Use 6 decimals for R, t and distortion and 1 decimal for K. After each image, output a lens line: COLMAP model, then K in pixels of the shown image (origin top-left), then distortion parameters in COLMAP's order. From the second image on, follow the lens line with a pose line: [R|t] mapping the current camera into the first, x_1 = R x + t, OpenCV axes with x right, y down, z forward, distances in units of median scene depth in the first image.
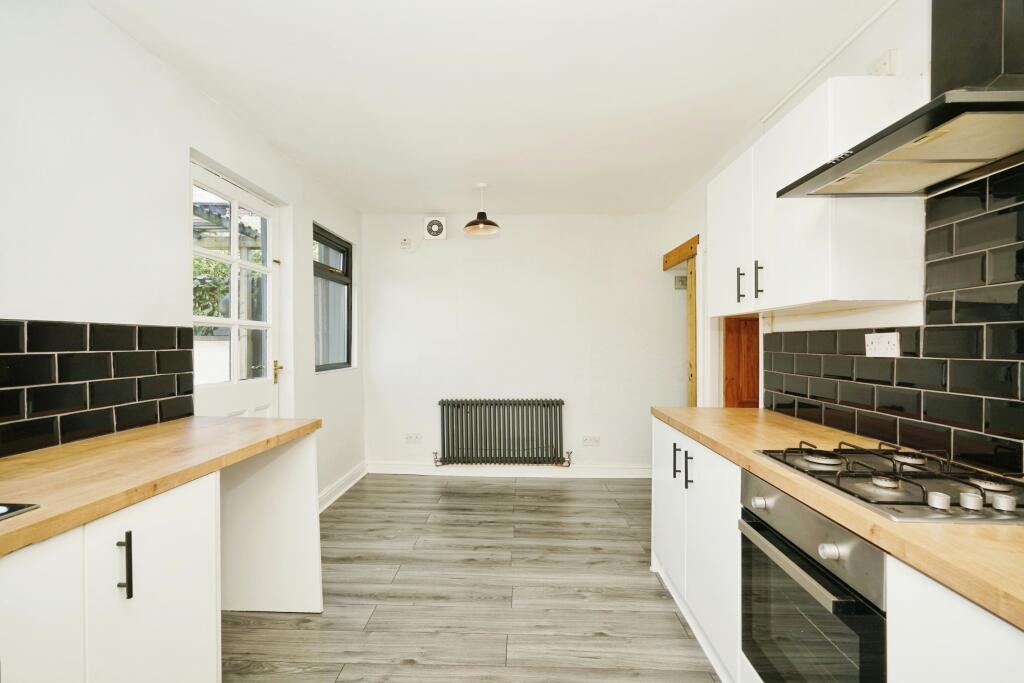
lens RADIAL K [[460.5, 0, 512.0], [0, 460.5, 341.5], [0, 0, 1]] dist [-0.001960, 0.000188]
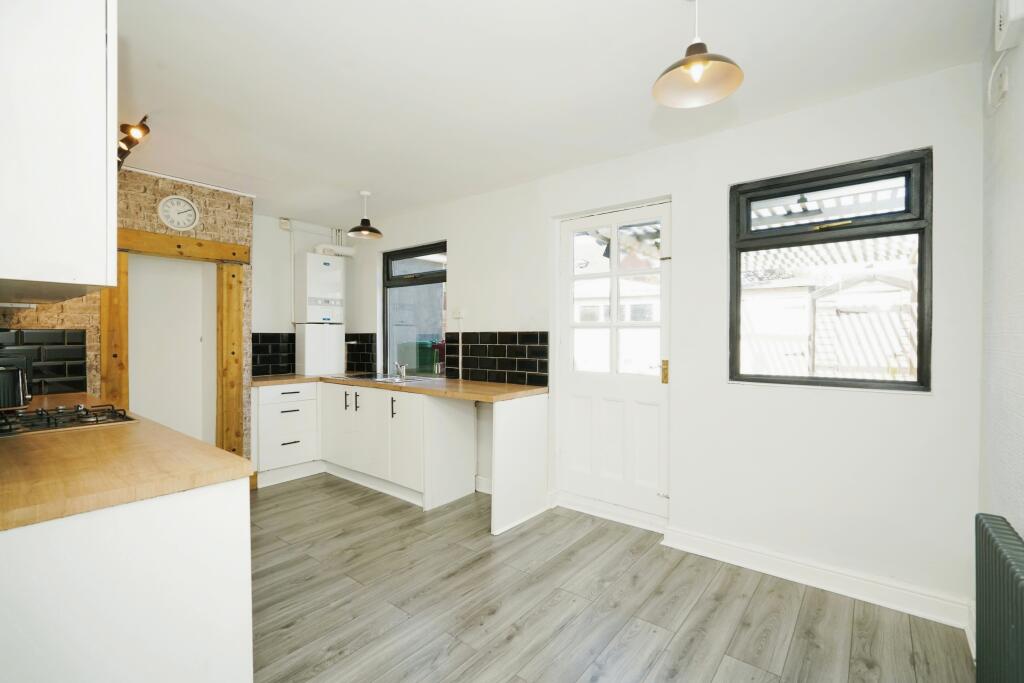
lens RADIAL K [[460.5, 0, 512.0], [0, 460.5, 341.5], [0, 0, 1]] dist [-0.001960, 0.000188]
pose [[-0.605027, 0.004924, -0.796190, 0.650897], [-0.000585, 0.999978, 0.006629, -0.006144], [0.796205, 0.004477, -0.605011, 1.861737]]
